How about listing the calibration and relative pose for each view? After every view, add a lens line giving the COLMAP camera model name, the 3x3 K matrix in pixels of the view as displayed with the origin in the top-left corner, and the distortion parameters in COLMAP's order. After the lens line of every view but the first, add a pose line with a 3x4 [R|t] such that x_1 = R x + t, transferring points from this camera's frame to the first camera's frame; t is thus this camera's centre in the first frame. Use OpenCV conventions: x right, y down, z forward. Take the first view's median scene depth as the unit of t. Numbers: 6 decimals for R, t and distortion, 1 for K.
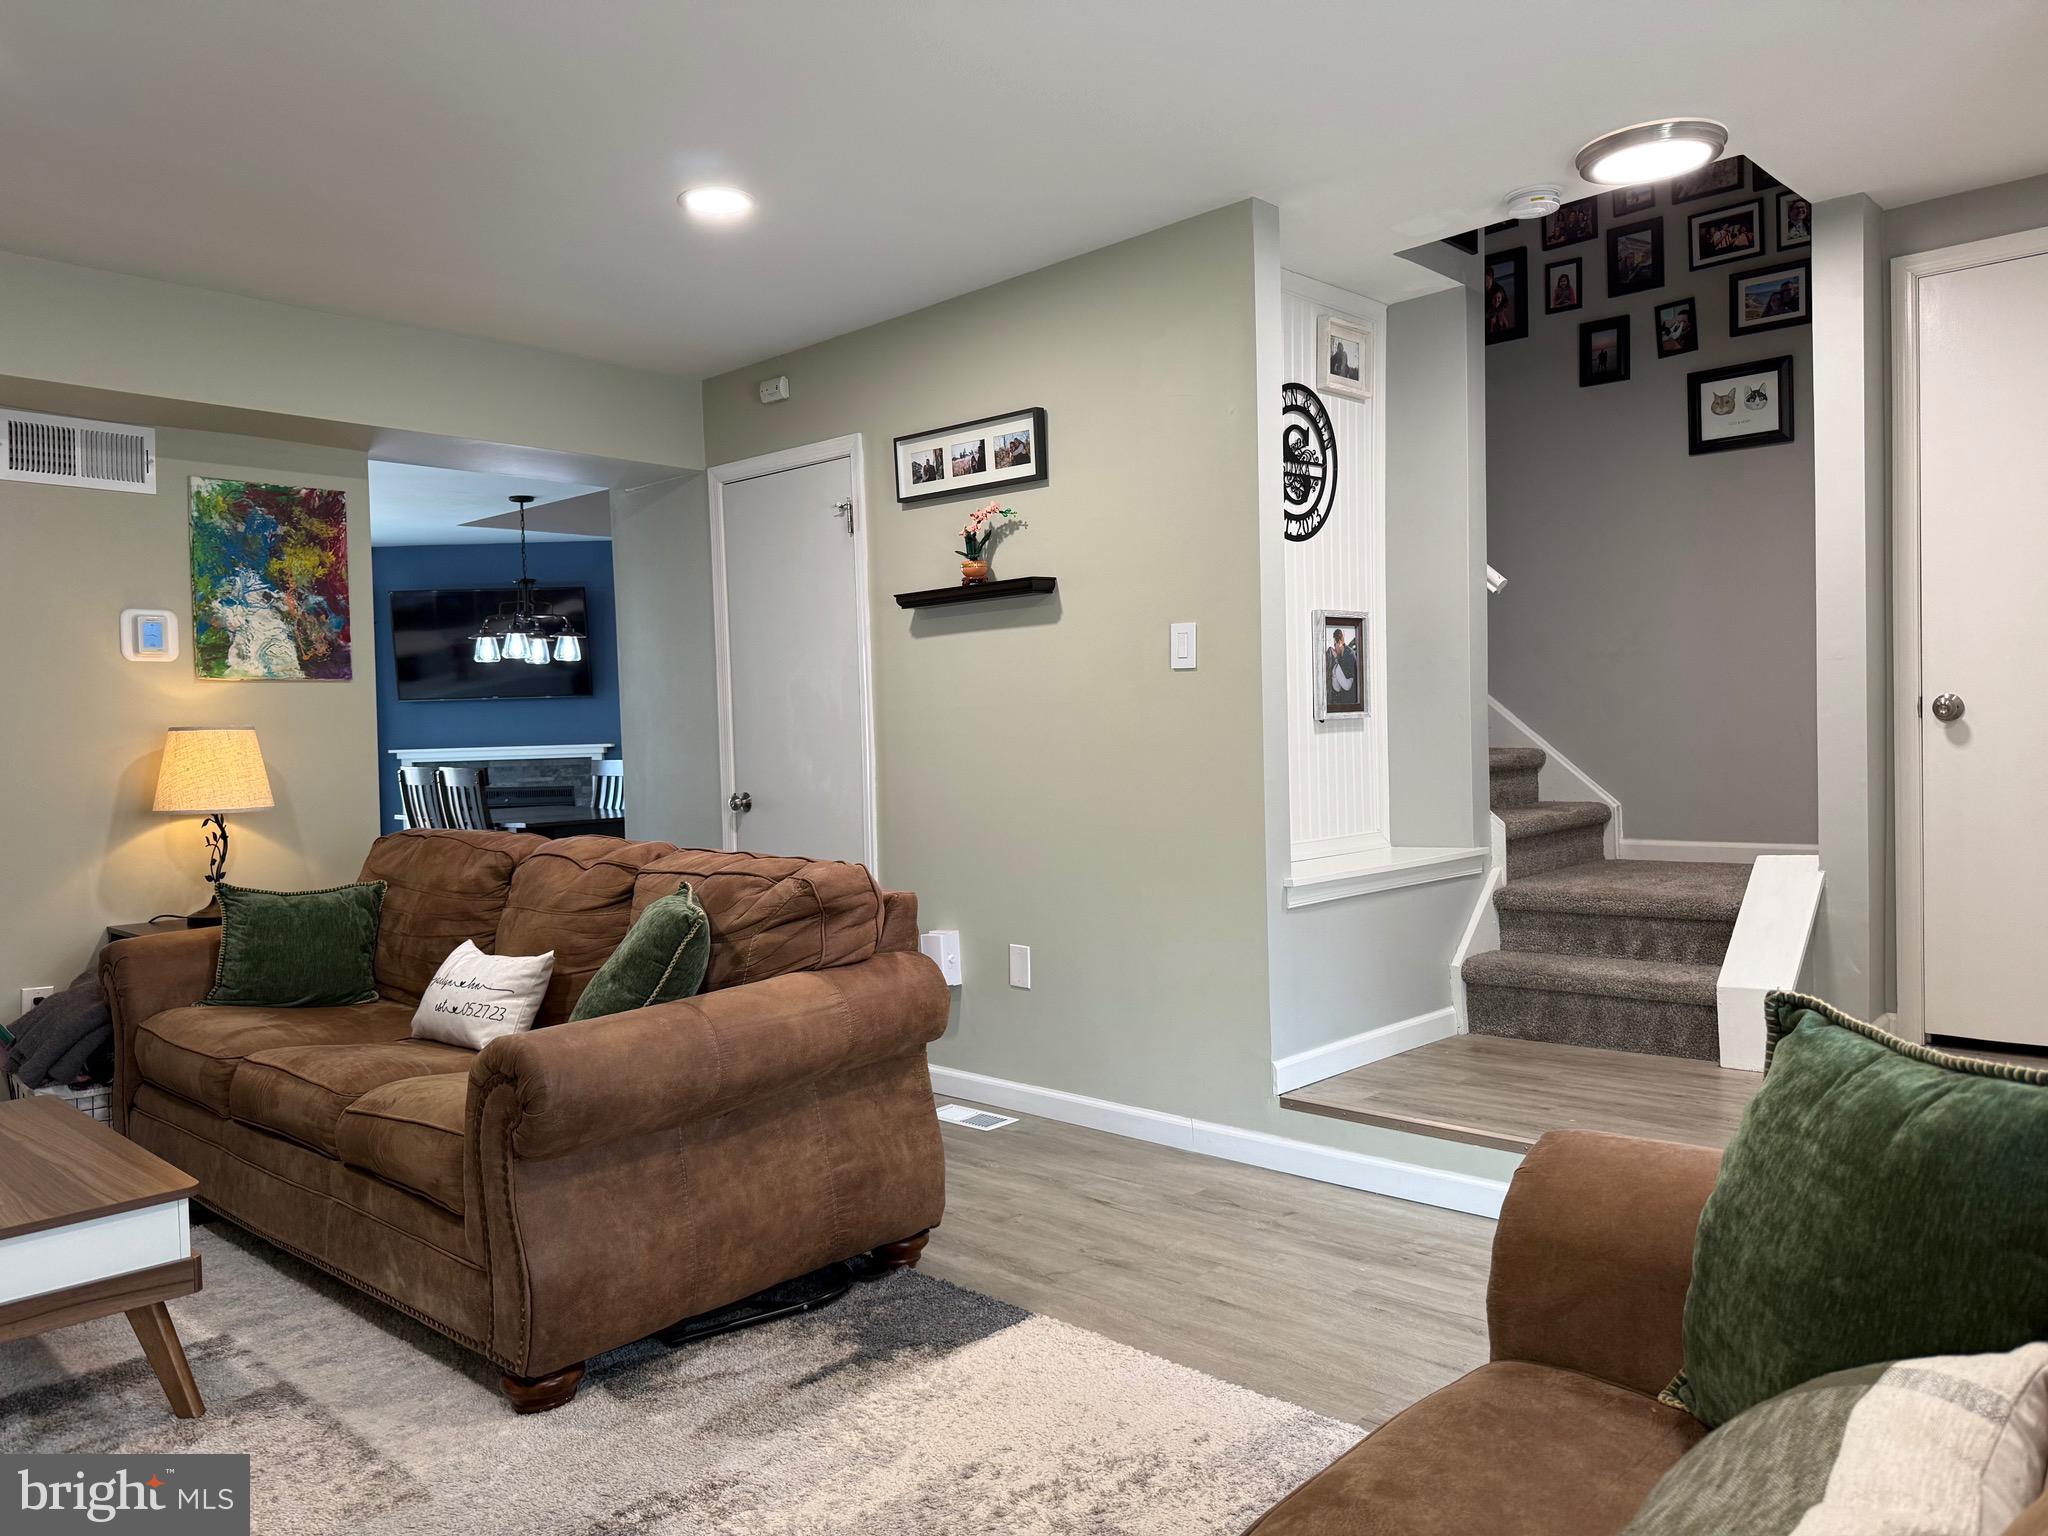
lens RADIAL K [[1441.2, 0, 1017.3], [0, 1441.2, 759.5], [0, 0, 1]] dist [0.074657, -0.101551]
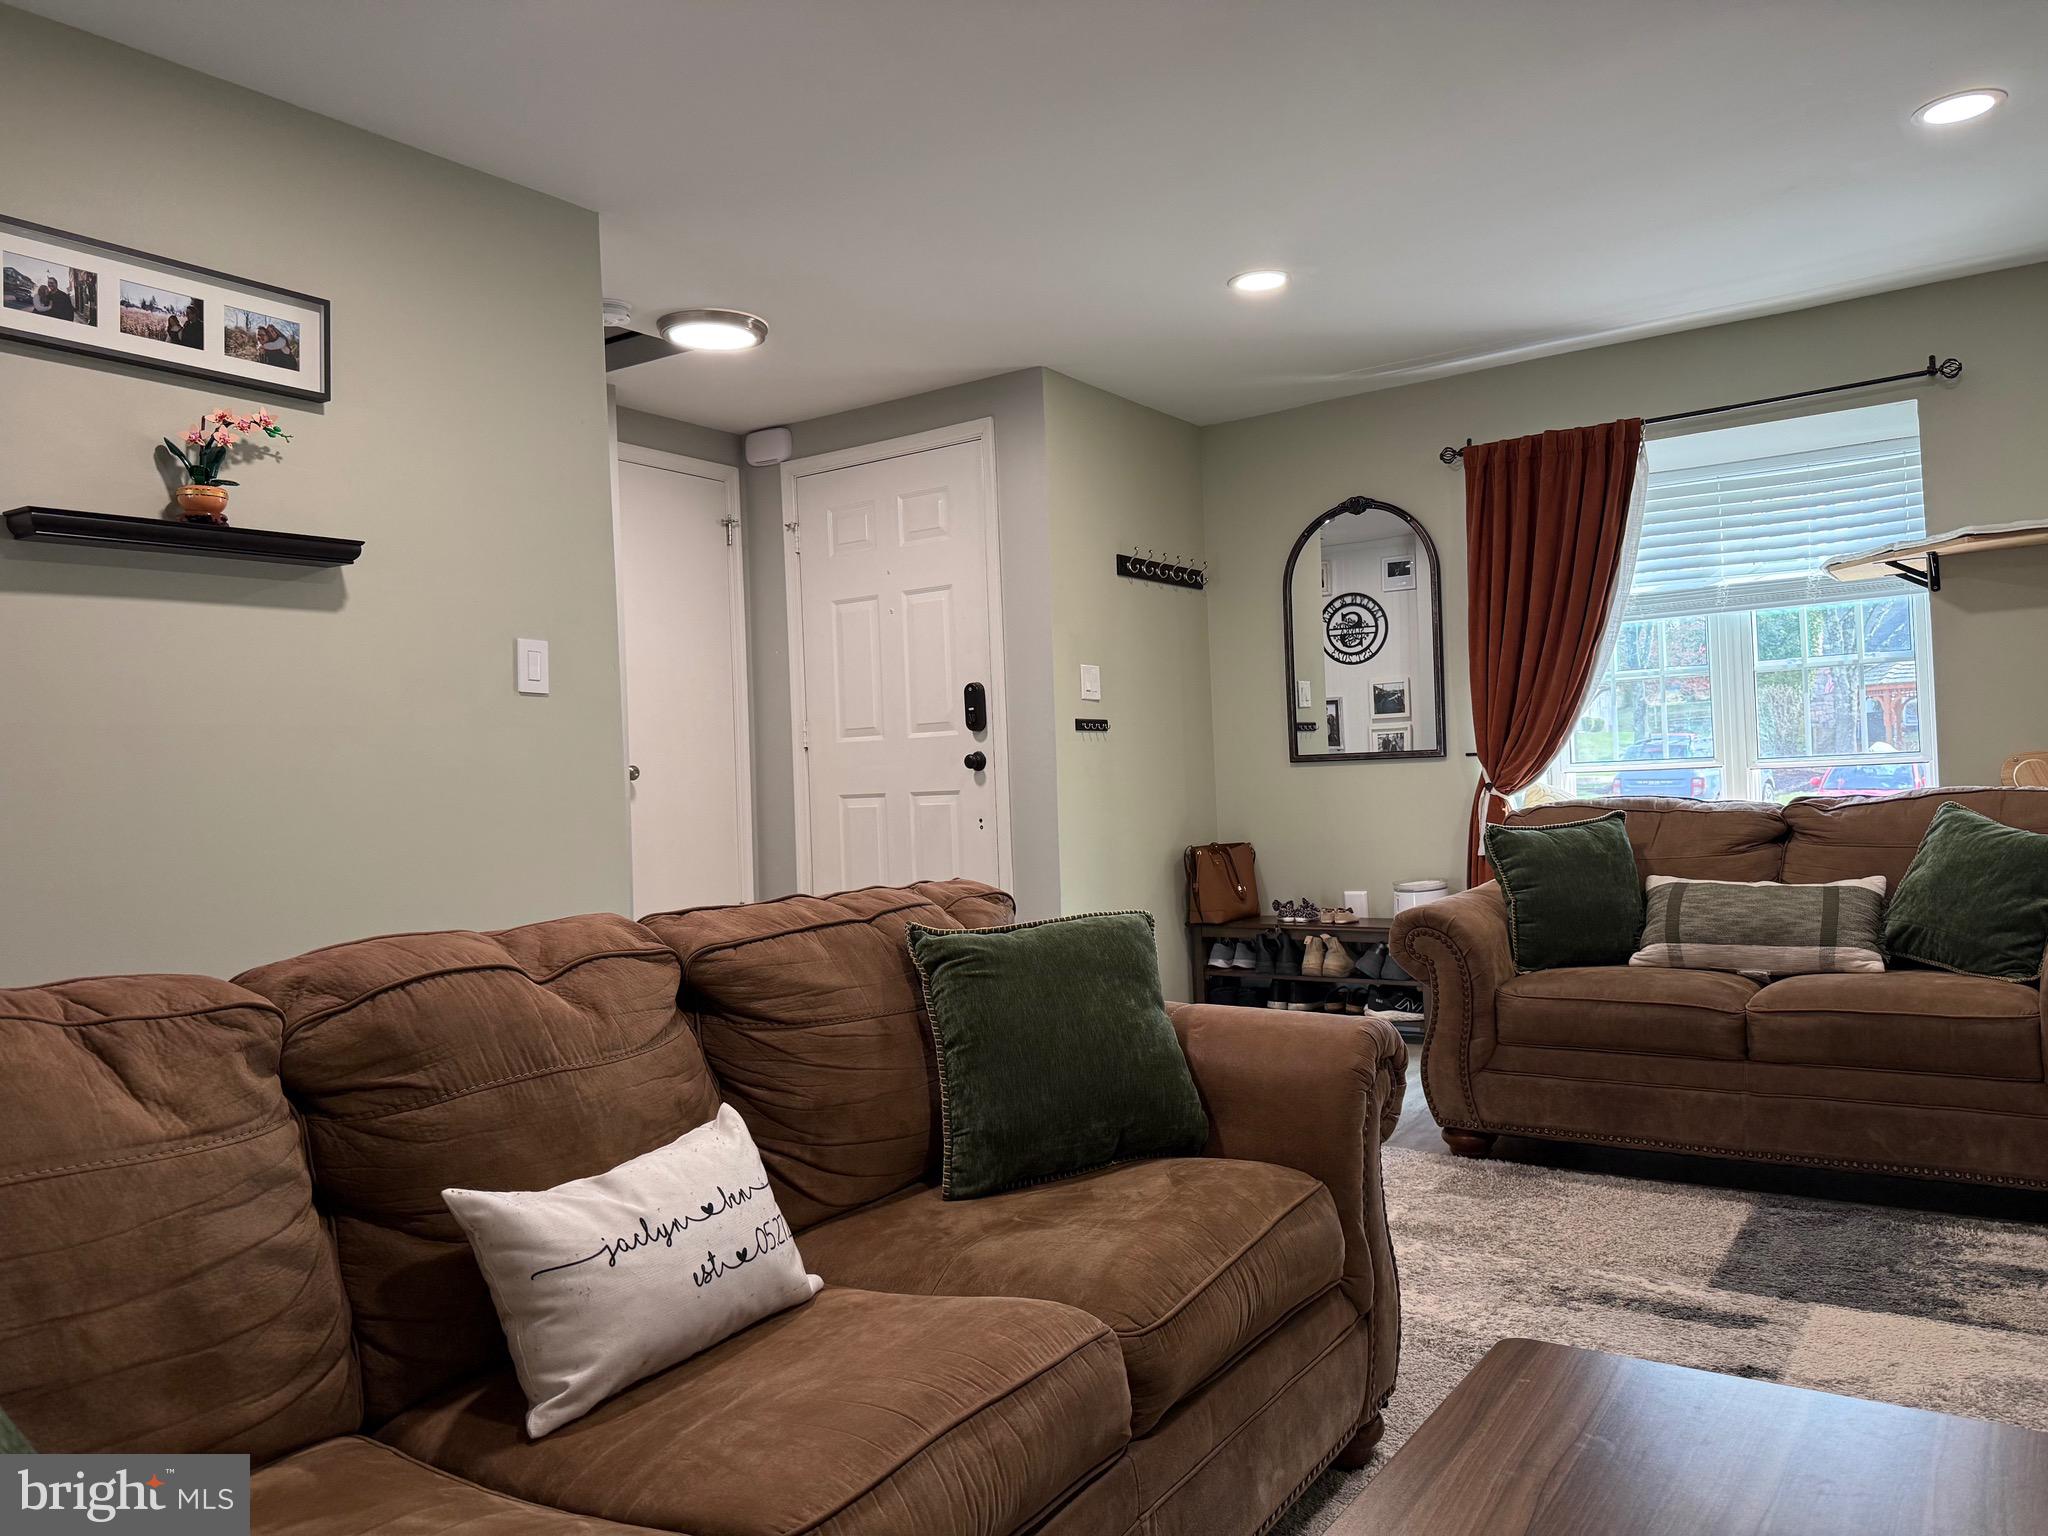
lens RADIAL K [[1441.2, 0, 998.1], [0, 1441.2, 764.1], [0, 0, 1]] dist [0.074657, -0.101551]
pose [[-0.139762, 0.044204, 0.989198, -0.694911], [0.066010, 0.997197, -0.035235, 0.025358], [-0.987982, 0.060372, -0.142288, 0.764637]]
